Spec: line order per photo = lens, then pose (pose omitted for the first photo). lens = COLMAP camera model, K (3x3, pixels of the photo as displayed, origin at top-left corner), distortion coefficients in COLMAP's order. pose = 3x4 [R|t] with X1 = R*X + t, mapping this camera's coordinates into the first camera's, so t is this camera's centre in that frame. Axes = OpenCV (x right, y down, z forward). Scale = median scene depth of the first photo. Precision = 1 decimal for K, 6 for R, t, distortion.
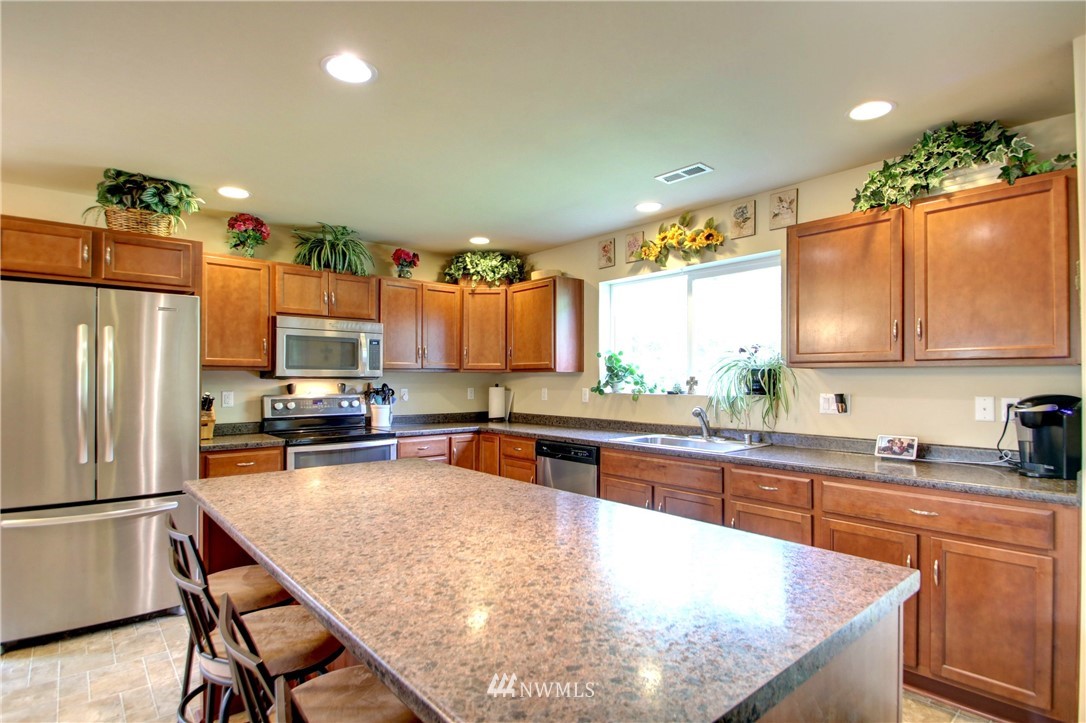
lens RADIAL K [[546.8, 0, 552.7], [0, 546.8, 376.1], [0, 0, 1]] dist [0.003588, -0.015125]
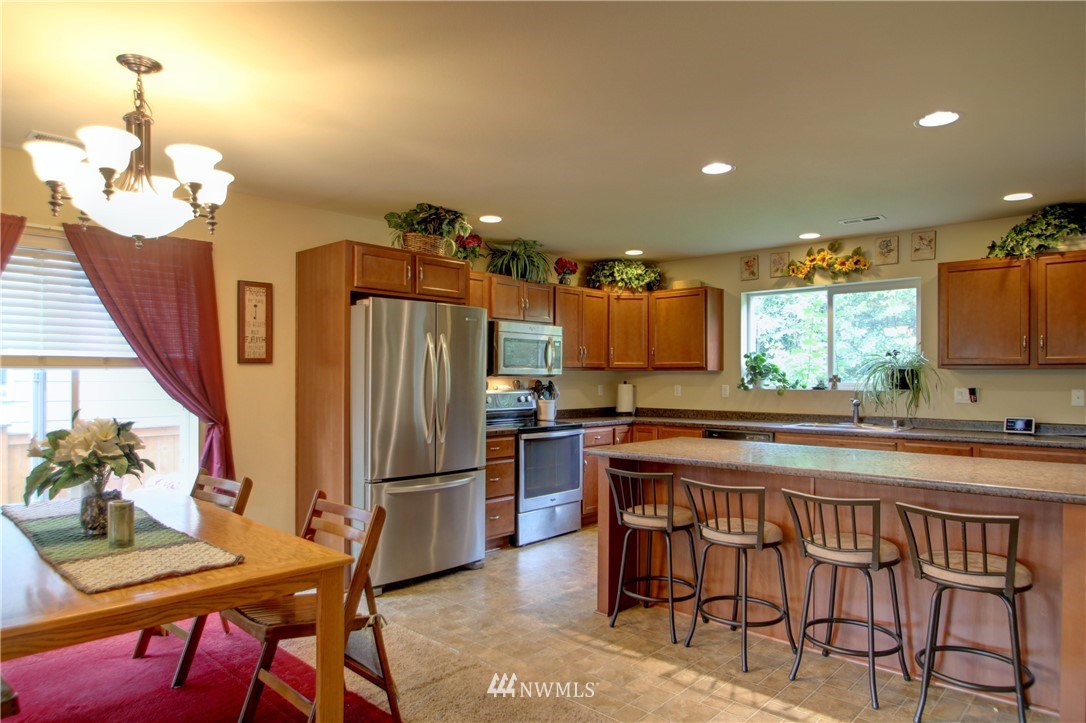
lens RADIAL K [[667.4, 0, 546.8], [0, 667.4, 375.3], [0, 0, 1]] dist [-0.021539, -0.001271]
pose [[0.994262, 0.002028, 0.106948, -0.534646], [-0.002369, 0.999993, 0.003060, -0.001296], [-0.106941, -0.003295, 0.994260, -0.393205]]
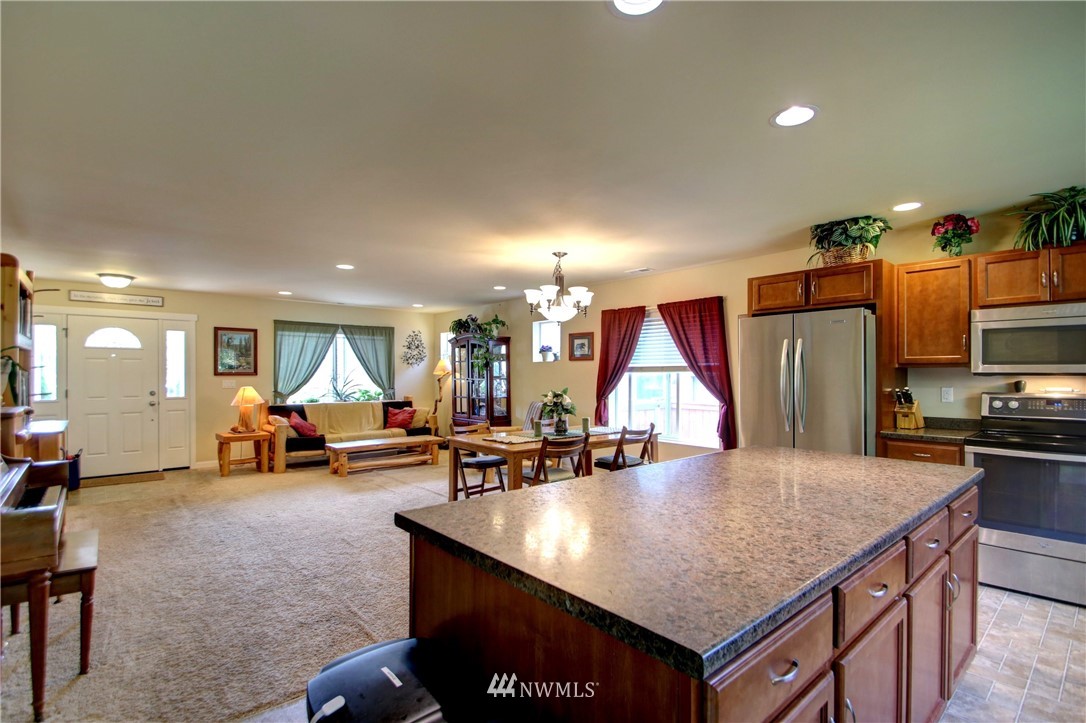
lens RADIAL K [[511.8, 0, 550.7], [0, 511.8, 374.3], [0, 0, 1]] dist [0.016485, -0.013974]
pose [[0.005402, -0.001061, -0.999985, 0.392575], [0.004681, 0.999989, -0.001036, 0.000271], [0.999974, -0.004675, 0.005407, 0.237992]]
